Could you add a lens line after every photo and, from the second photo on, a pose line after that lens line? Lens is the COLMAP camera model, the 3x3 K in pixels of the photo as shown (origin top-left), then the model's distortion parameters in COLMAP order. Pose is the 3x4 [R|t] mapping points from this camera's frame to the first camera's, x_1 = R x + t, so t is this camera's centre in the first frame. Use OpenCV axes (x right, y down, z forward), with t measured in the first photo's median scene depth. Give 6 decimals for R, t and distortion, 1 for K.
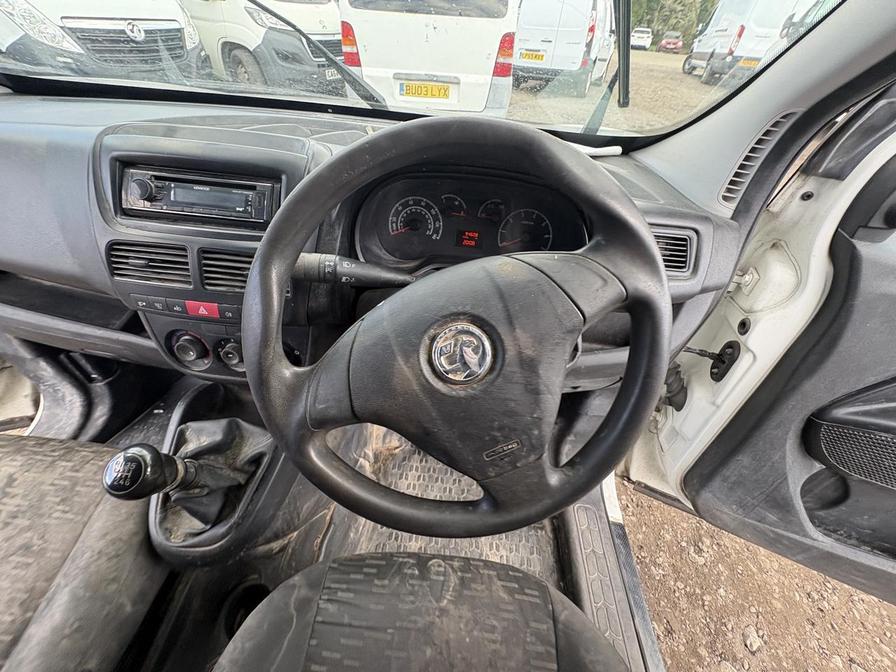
lens RADIAL K [[357.9, 0, 447.6], [0, 357.9, 334.3], [0, 0, 1]] dist [0.001089, 0.000307]
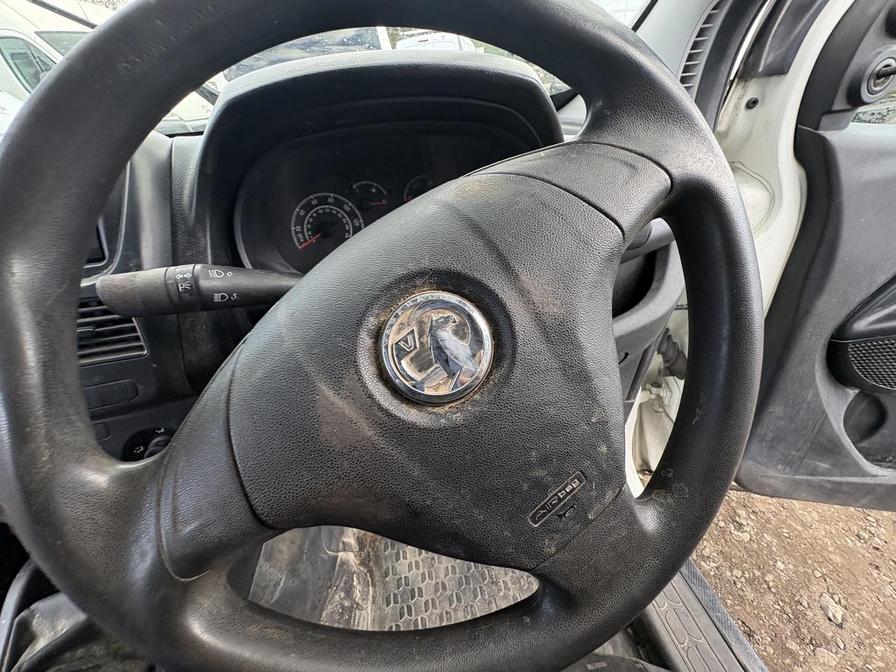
lens RADIAL K [[357.9, 0, 445.8], [0, 357.9, 336.3], [0, 0, 1]] dist [0.001089, 0.000307]
pose [[0.957315, -0.257840, 0.130638, -0.008485], [0.270473, 0.958487, -0.090261, 0.054204], [-0.101942, 0.121743, 0.987313, 0.269809]]
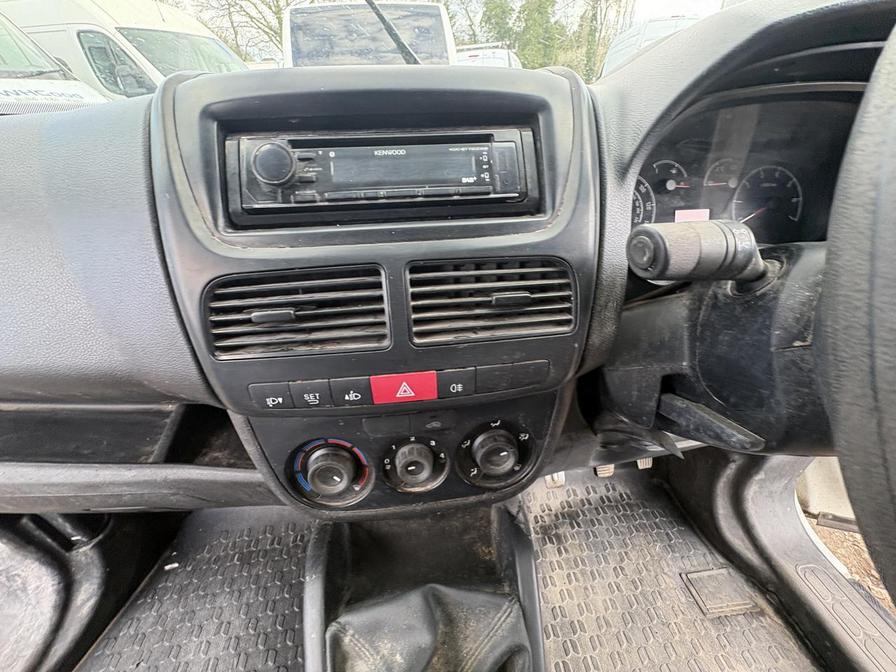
lens RADIAL K [[357.9, 0, 443.7], [0, 357.9, 334.3], [0, 0, 1]] dist [0.001089, 0.000307]
pose [[0.978439, -0.176849, 0.106680, -0.577016], [0.190197, 0.972881, -0.131633, -0.056768], [-0.080507, 0.149085, 0.985542, 0.425610]]
